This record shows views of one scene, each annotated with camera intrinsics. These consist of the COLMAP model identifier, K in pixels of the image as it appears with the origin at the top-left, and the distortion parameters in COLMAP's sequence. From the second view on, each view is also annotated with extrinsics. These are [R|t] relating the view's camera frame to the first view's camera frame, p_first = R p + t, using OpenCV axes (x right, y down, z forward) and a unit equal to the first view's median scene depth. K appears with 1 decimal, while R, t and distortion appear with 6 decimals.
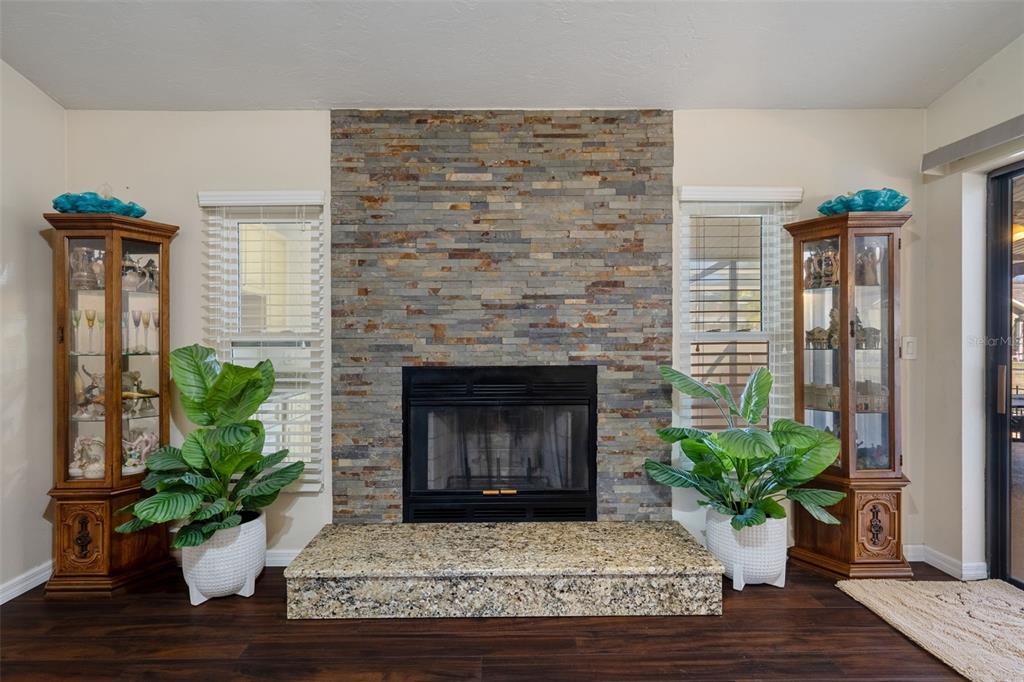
lens RADIAL K [[514.7, 0, 512.6], [0, 514.7, 344.0], [0, 0, 1]] dist [0.002941, 0.000866]
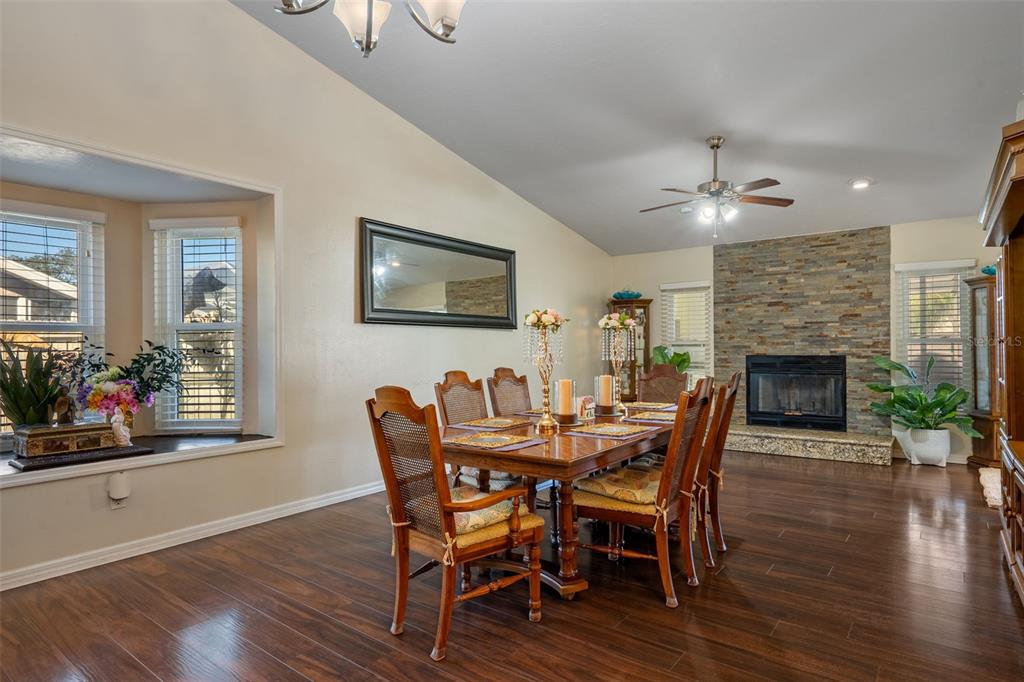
lens RADIAL K [[514.7, 0, 512.6], [0, 514.7, 344.0], [0, 0, 1]] dist [0.002941, 0.000866]
pose [[0.754074, -0.003603, -0.656779, 0.506895], [0.003014, 0.999993, -0.002027, -0.003658], [0.656782, -0.000451, 0.754080, -1.398422]]
